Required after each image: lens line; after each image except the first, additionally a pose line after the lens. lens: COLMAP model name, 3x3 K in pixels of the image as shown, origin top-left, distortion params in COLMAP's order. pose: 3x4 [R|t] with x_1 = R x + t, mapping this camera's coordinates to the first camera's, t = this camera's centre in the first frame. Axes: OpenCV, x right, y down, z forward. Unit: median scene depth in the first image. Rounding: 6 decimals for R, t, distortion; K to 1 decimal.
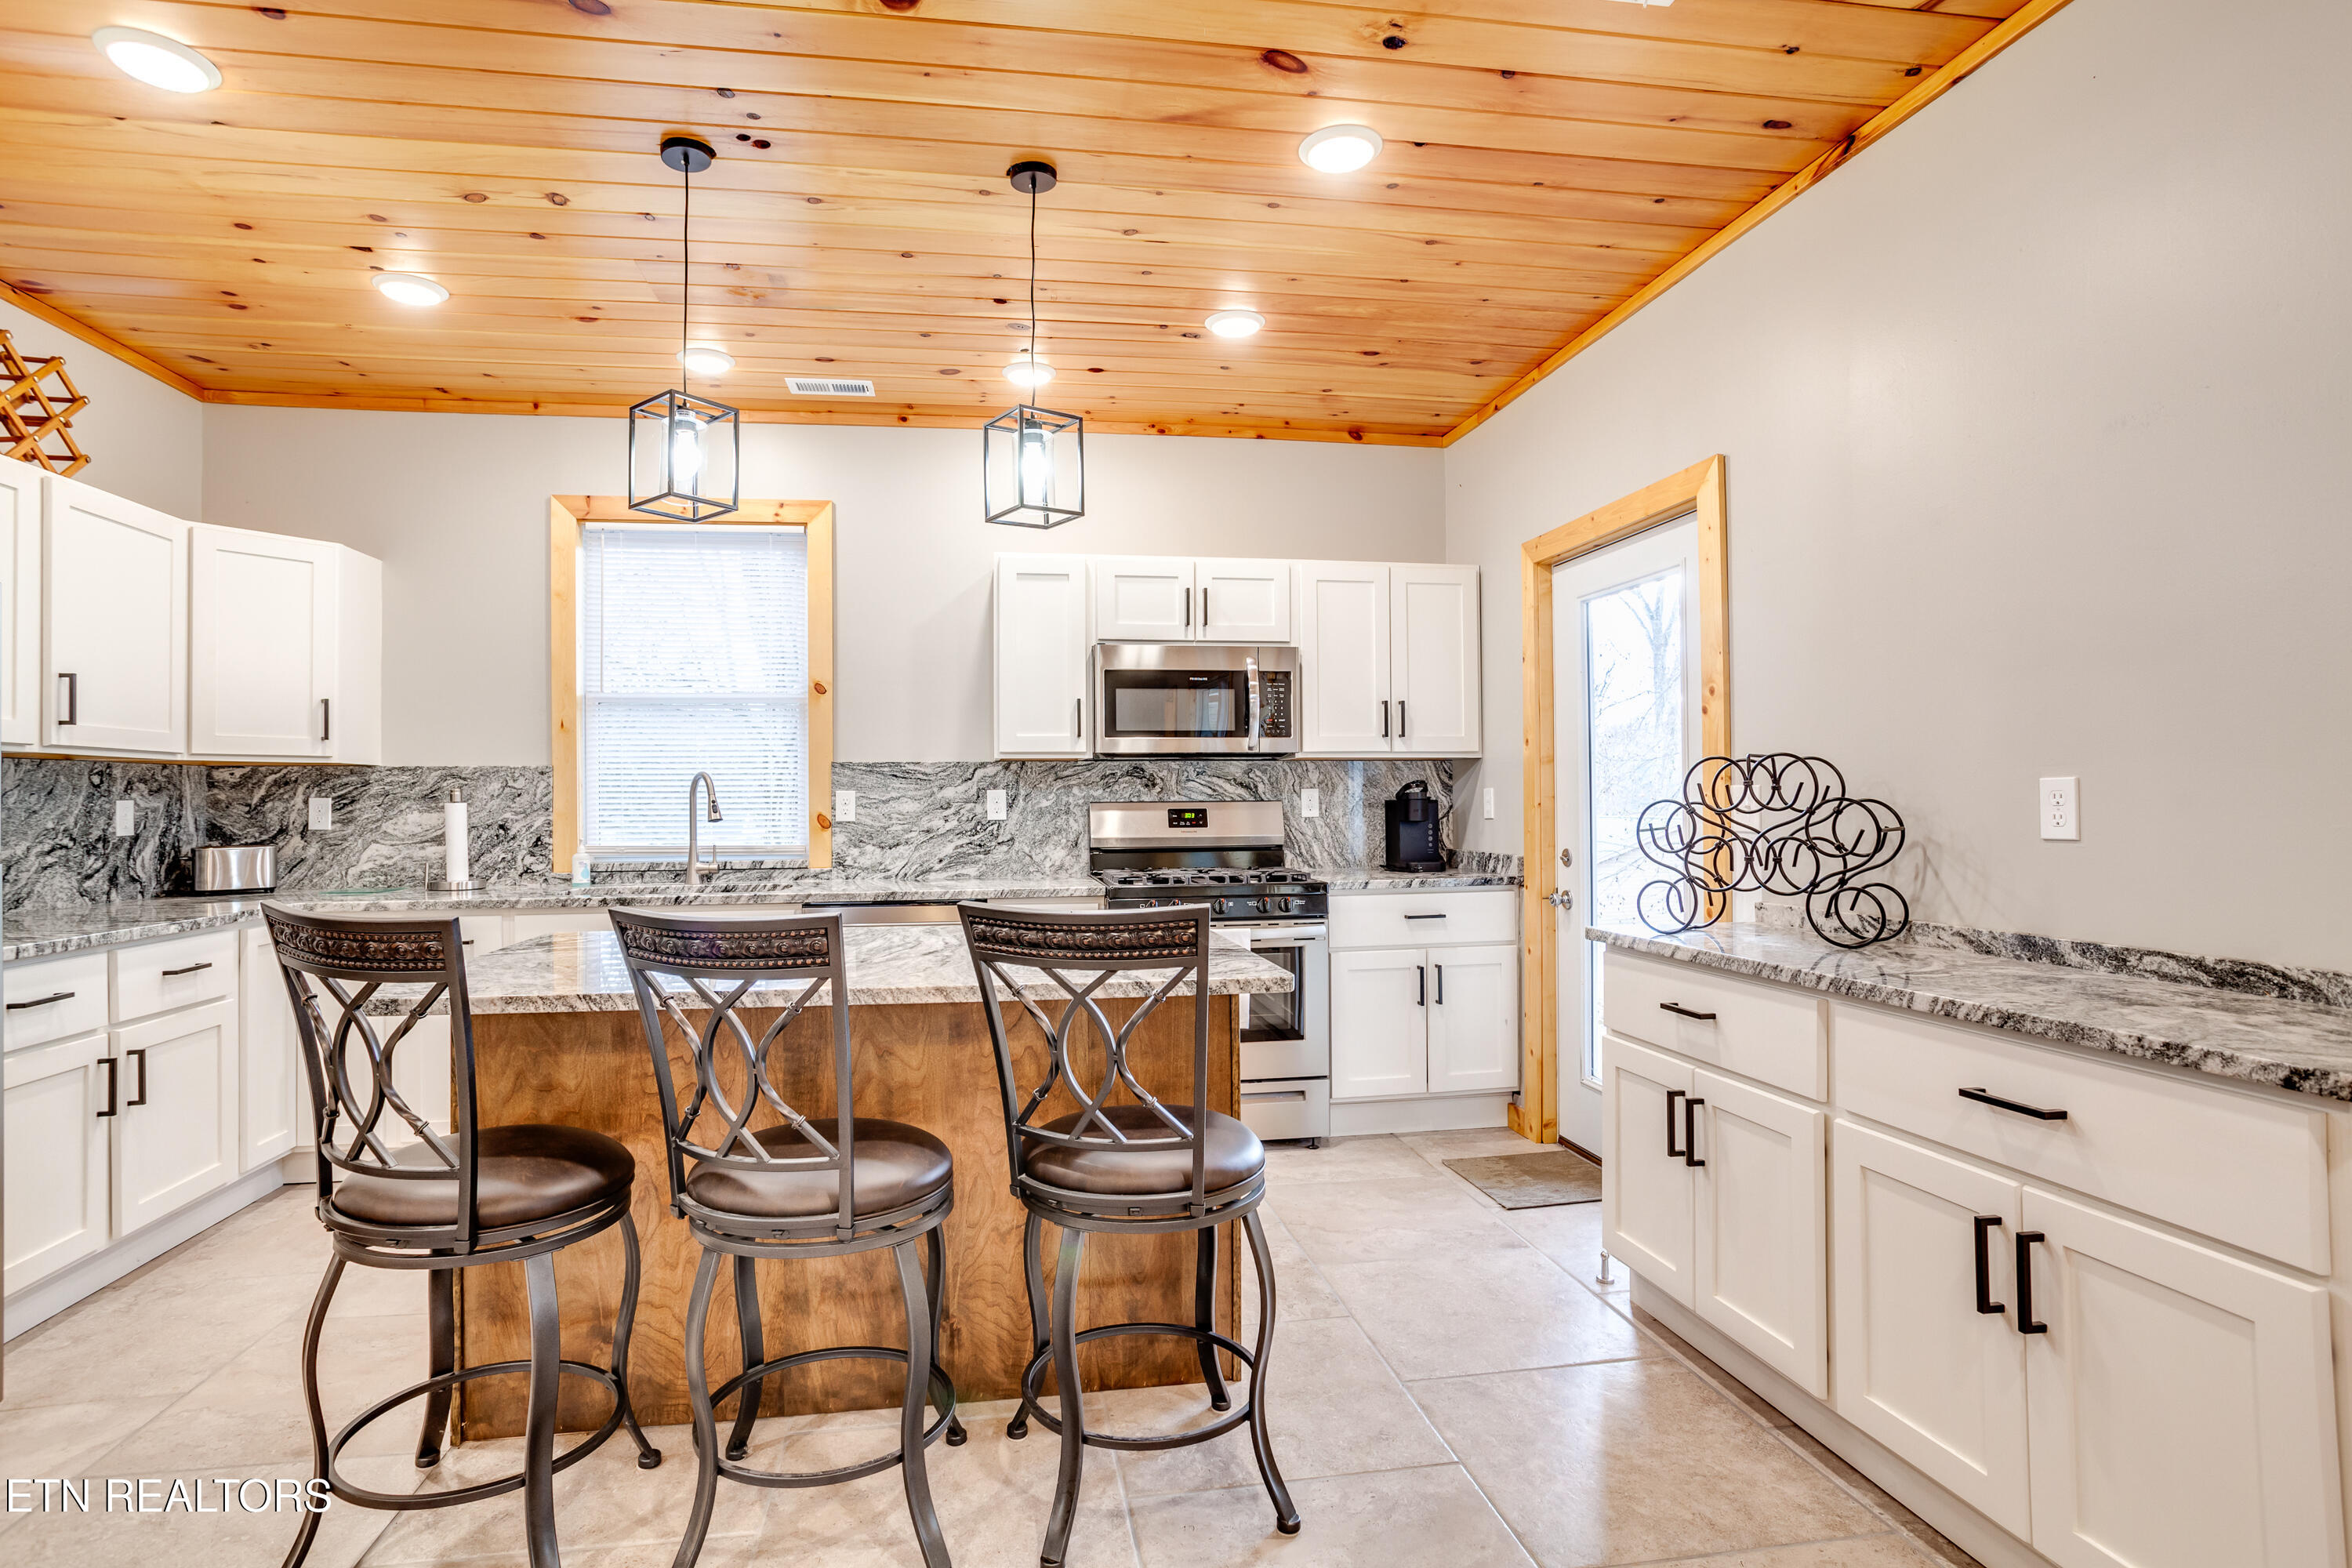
lens RADIAL K [[1169.8, 0, 1212.9], [0, 1169.8, 777.1], [0, 0, 1]] dist [-0.047444, 0.029807]
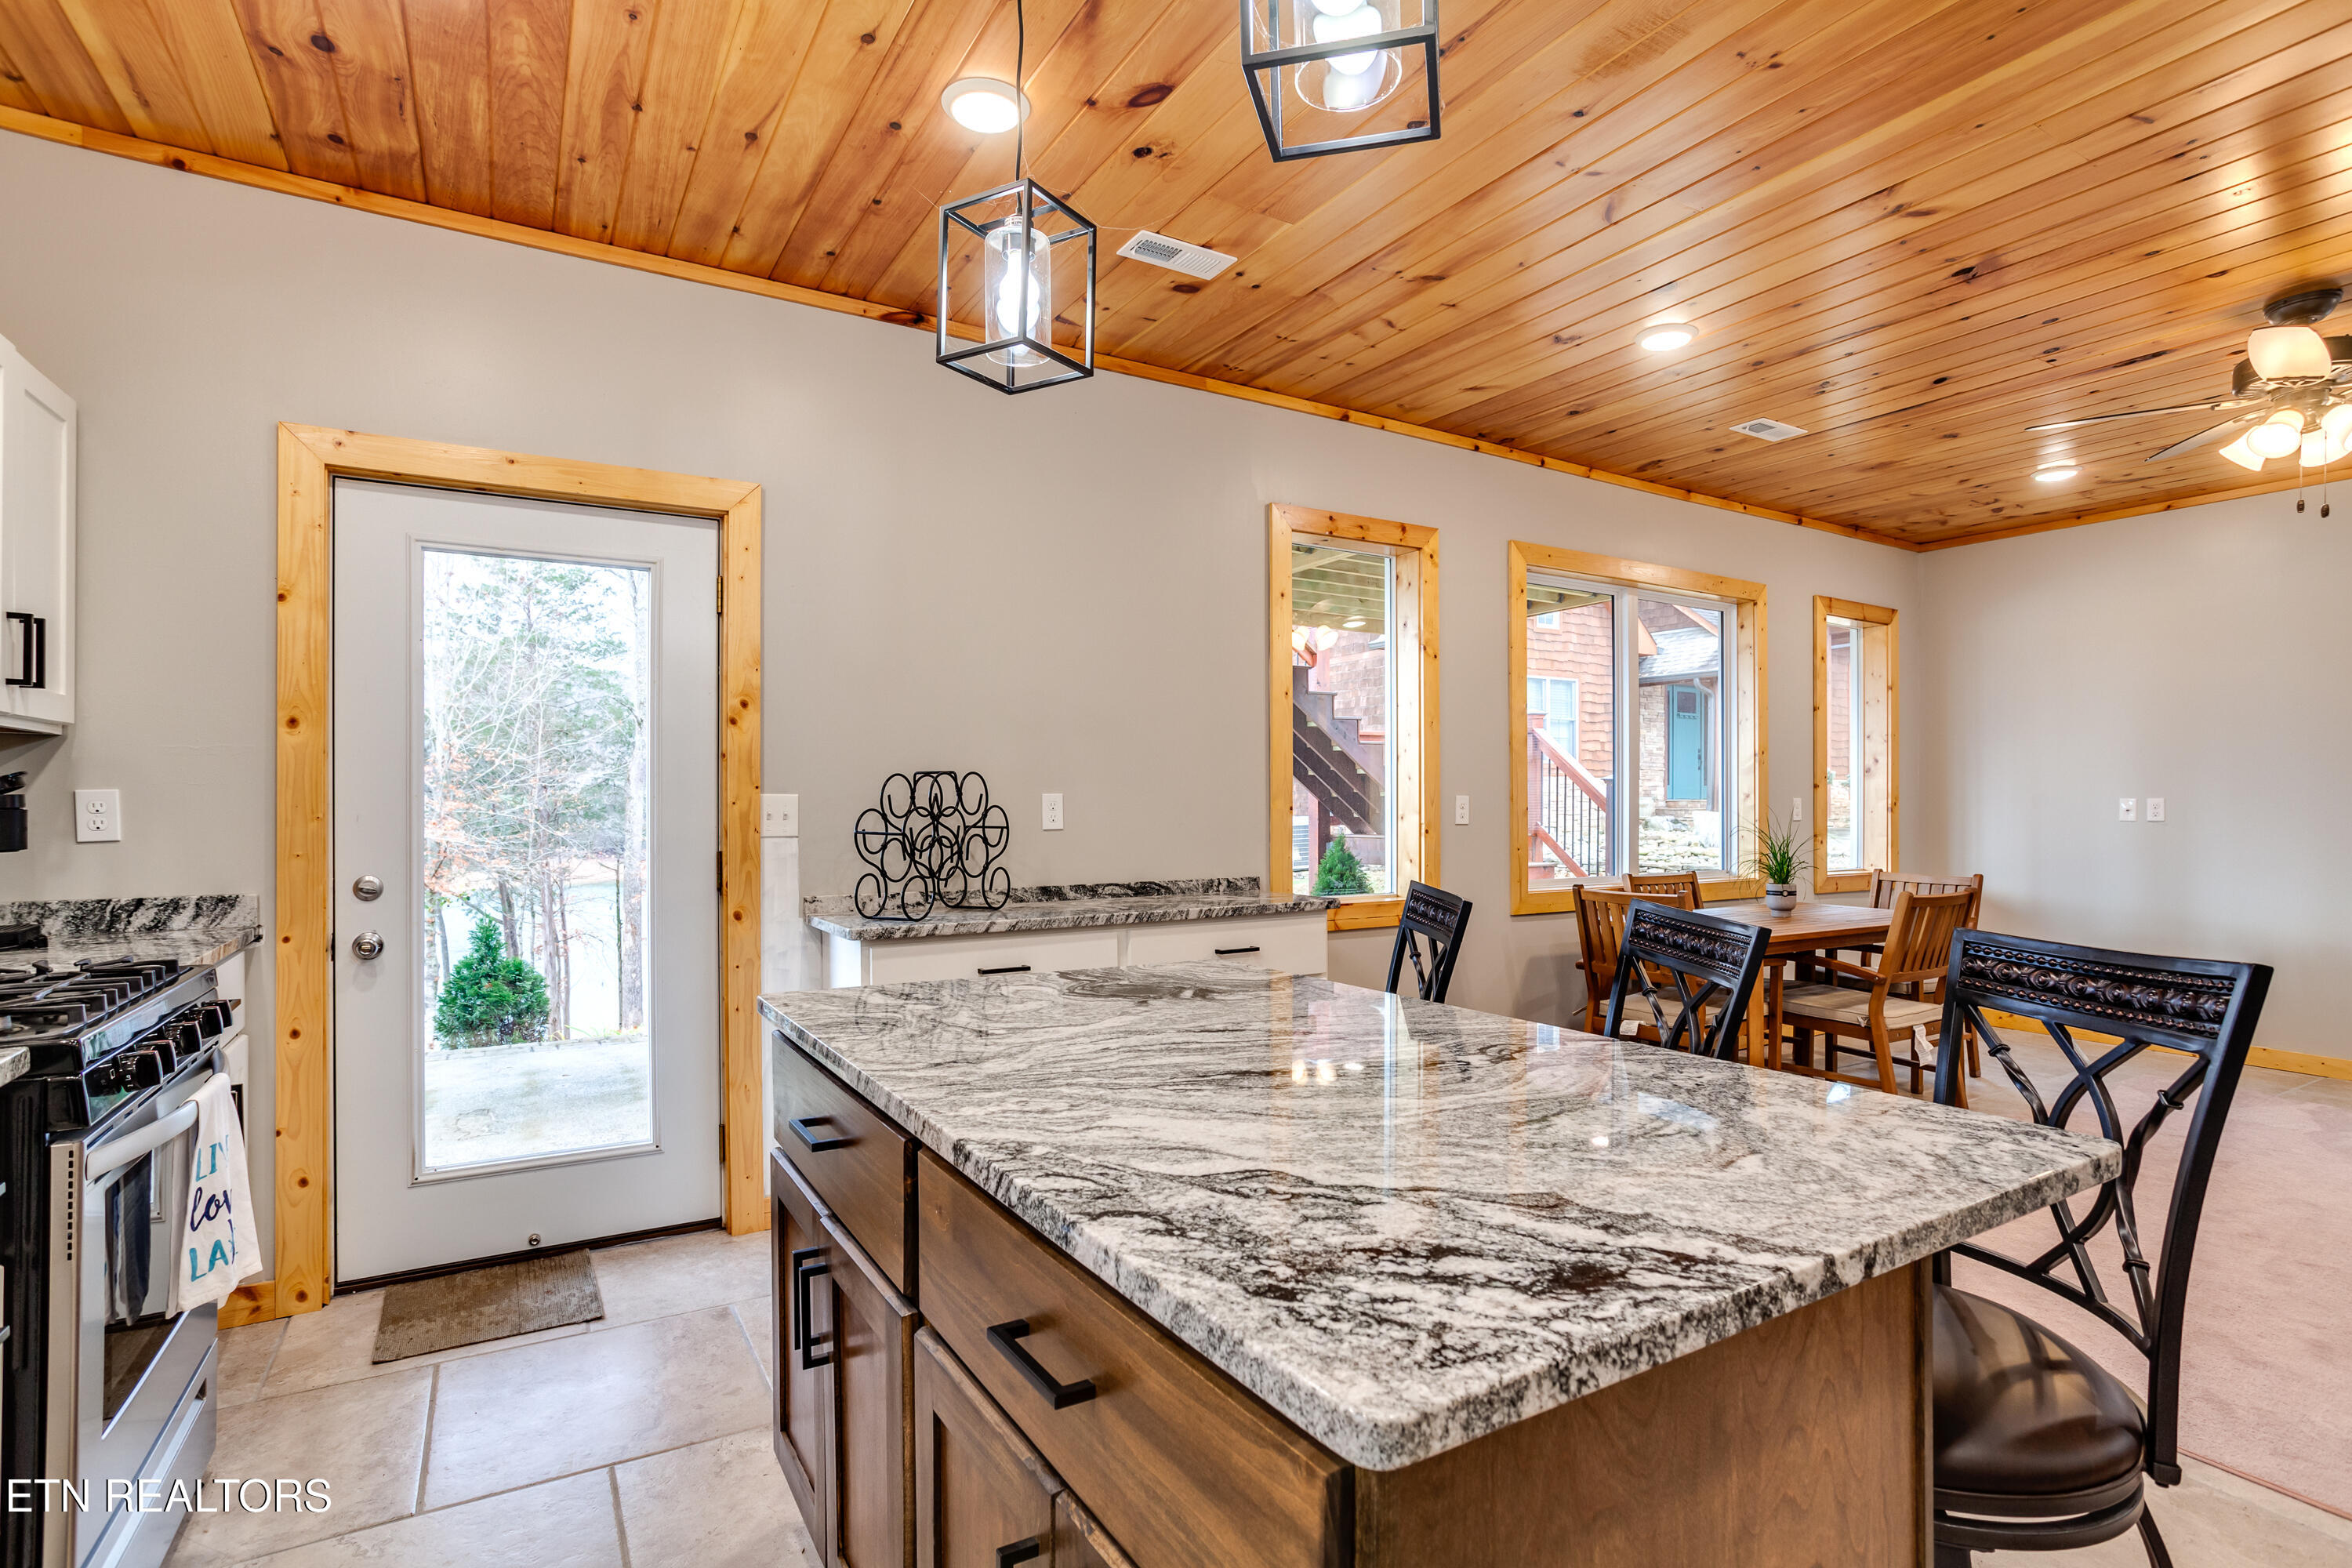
lens RADIAL K [[1169.8, 0, 1119.8], [0, 1169.8, 796.5], [0, 0, 1]] dist [-0.047444, 0.029807]
pose [[-0.315719, 0.012928, 0.948765, -0.532169], [-0.011610, 0.999780, -0.017486, 0.018417], [-0.948782, -0.016536, -0.315500, 0.793491]]
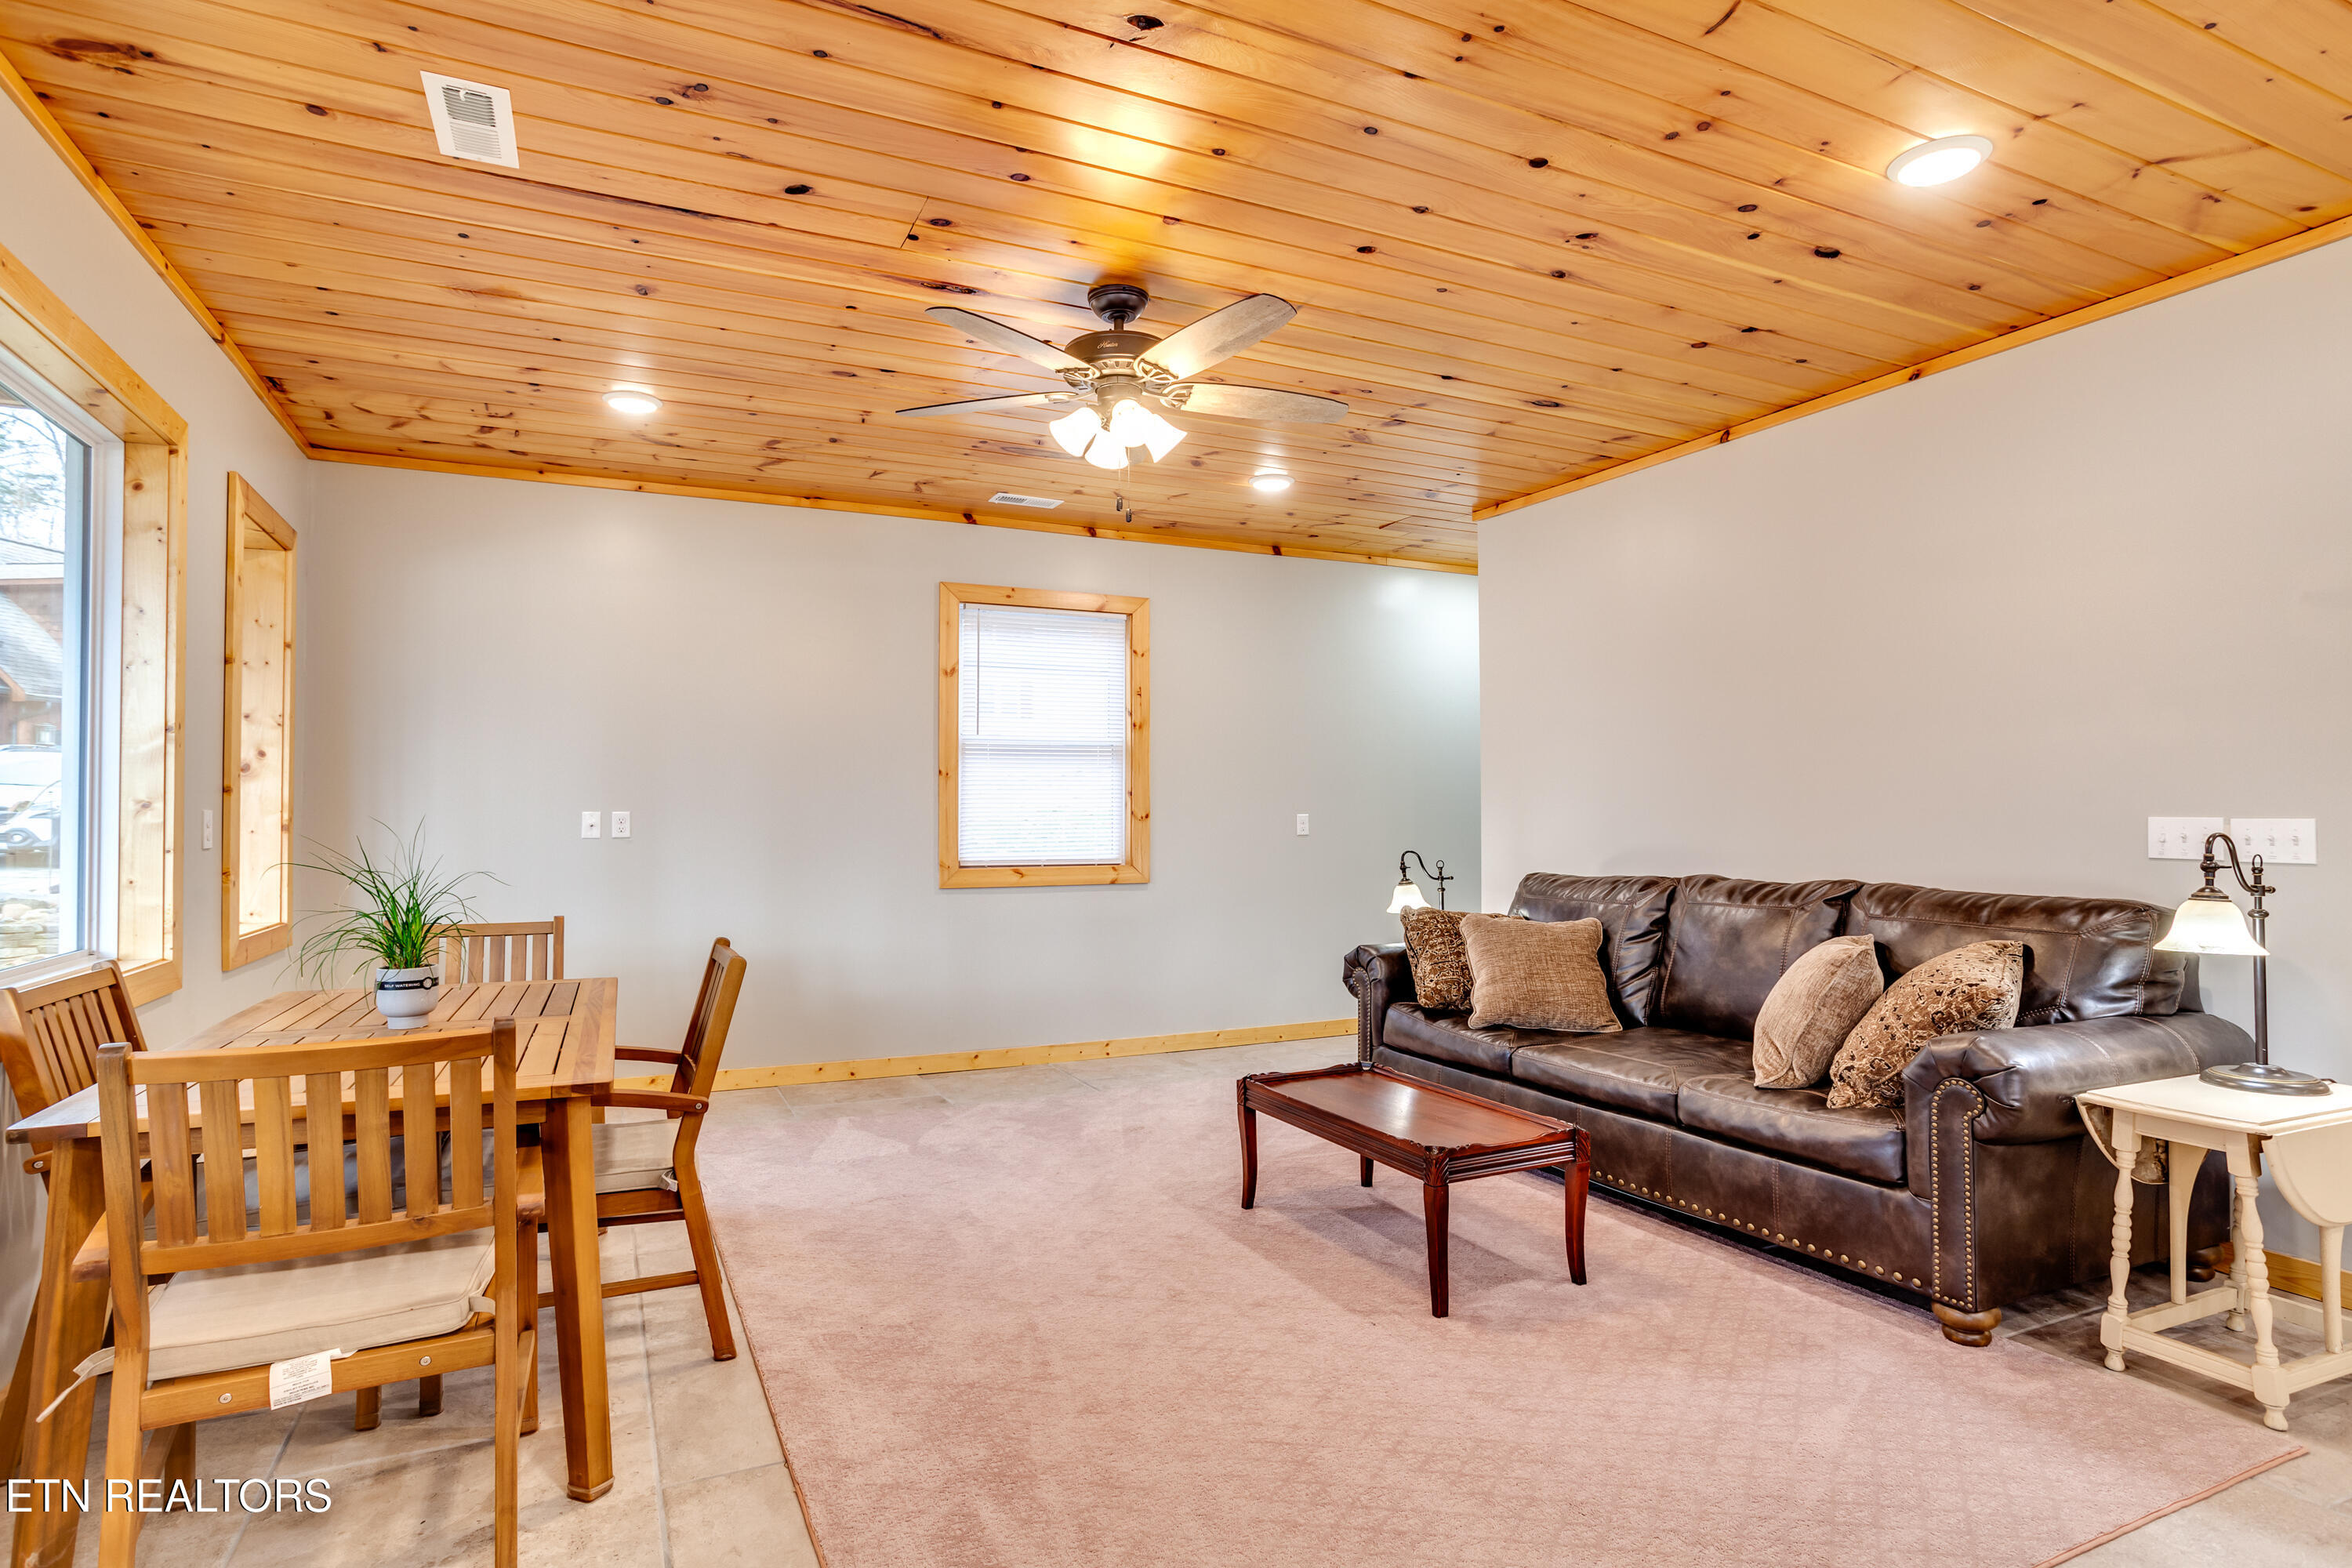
lens RADIAL K [[1091.5, 0, 1250.6], [0, 1091.5, 795.6], [0, 0, 1]] dist [-0.023526, 0.006924]
pose [[-0.939113, 0.000794, -0.343607, 0.151548], [0.012173, 0.999447, -0.030959, 0.008536], [0.343392, -0.033256, -0.938603, 0.499977]]
